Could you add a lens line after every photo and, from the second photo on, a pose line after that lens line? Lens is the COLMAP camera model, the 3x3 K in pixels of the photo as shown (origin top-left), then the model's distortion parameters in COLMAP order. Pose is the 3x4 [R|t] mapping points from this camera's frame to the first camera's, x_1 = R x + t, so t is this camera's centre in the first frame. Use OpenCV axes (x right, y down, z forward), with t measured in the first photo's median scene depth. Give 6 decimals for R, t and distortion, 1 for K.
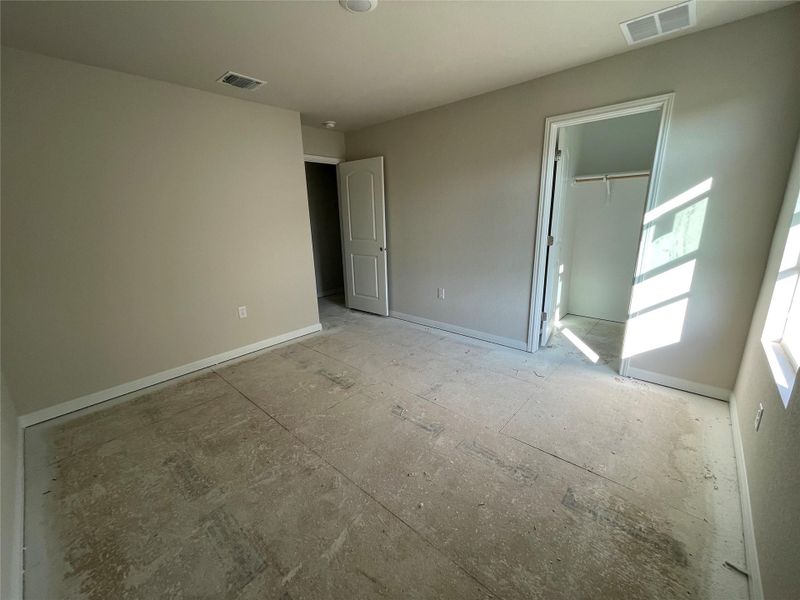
lens RADIAL K [[328.3, 0, 398.3], [0, 328.3, 297.8], [0, 0, 1]] dist [0.000612, 0.000238]
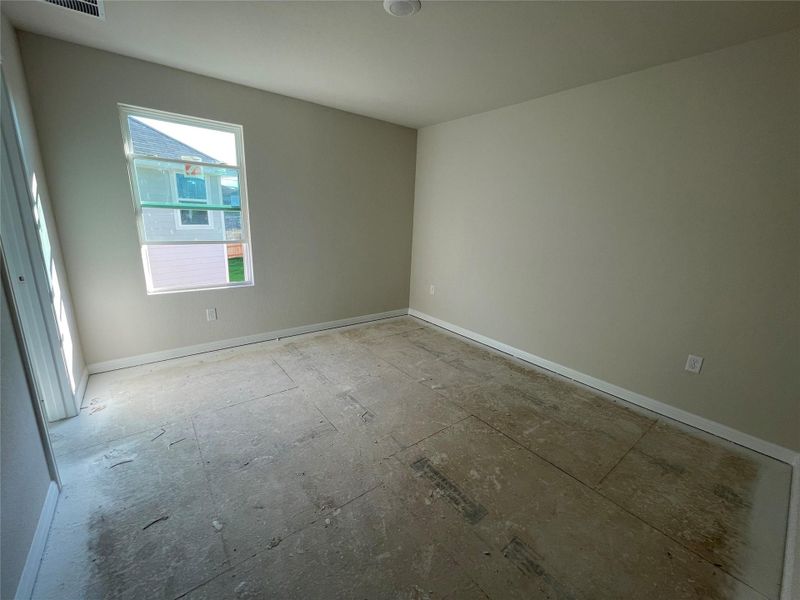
lens RADIAL K [[328.3, 0, 398.3], [0, 328.3, 297.8], [0, 0, 1]] dist [0.000612, 0.000238]
pose [[-0.984522, -0.050318, 0.167882, -0.279985], [0.034461, 0.883621, 0.466934, -0.493042], [-0.171839, 0.465492, -0.868210, 1.975386]]
